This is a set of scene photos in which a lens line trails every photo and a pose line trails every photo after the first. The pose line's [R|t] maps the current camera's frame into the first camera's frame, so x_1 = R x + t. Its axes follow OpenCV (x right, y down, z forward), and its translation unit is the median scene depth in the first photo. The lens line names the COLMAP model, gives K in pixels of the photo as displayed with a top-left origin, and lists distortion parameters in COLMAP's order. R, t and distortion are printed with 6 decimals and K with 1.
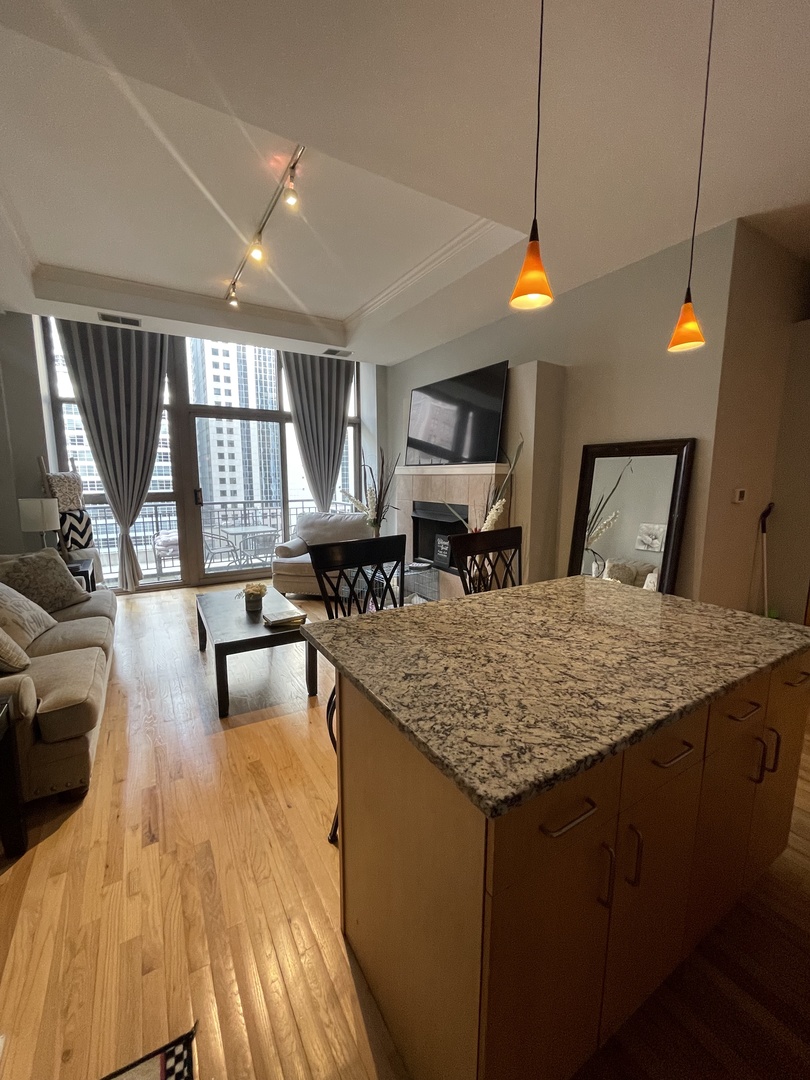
lens RADIAL K [[438.2, 0, 402.4], [0, 438.2, 537.5], [0, 0, 1]] dist [-0.000362, -0.000164]
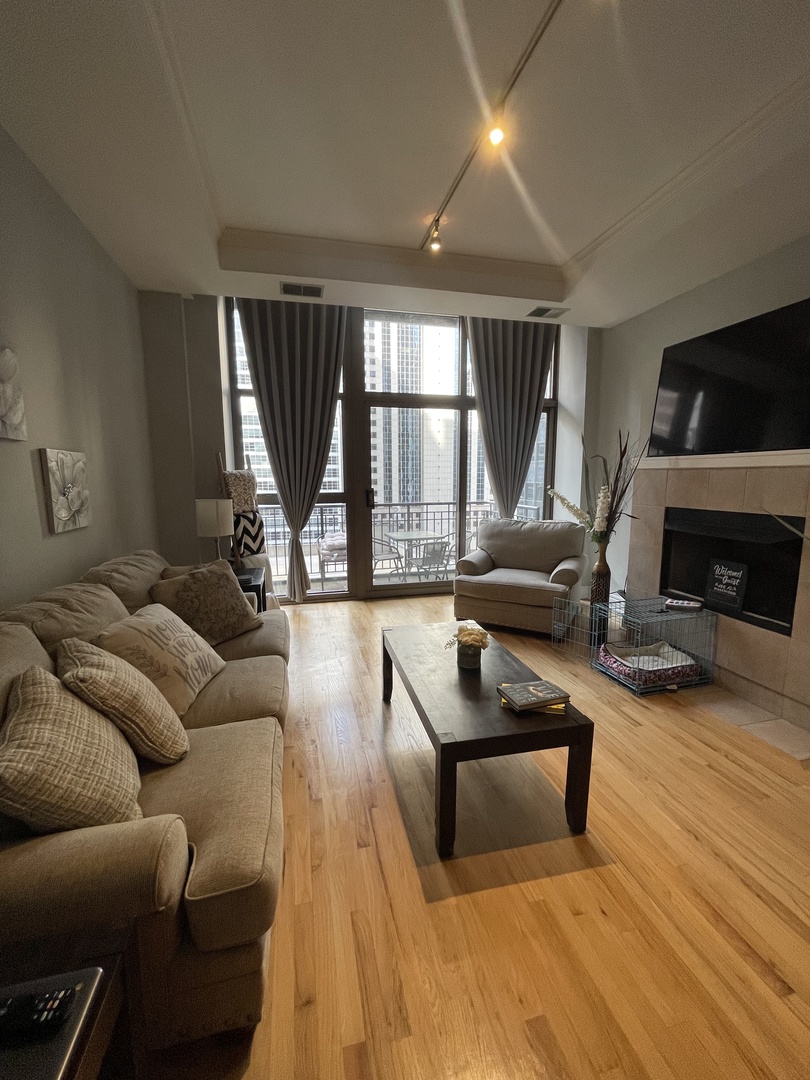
lens RADIAL K [[434.1, 0, 405.0], [0, 434.1, 540.0], [0, 0, 1]] dist [-0.000644, 0.000018]
pose [[0.957707, 0.037424, -0.285302, -0.177760], [-0.036014, 0.999299, 0.010187, -0.024774], [0.285483, 0.000518, 0.958384, 0.229917]]
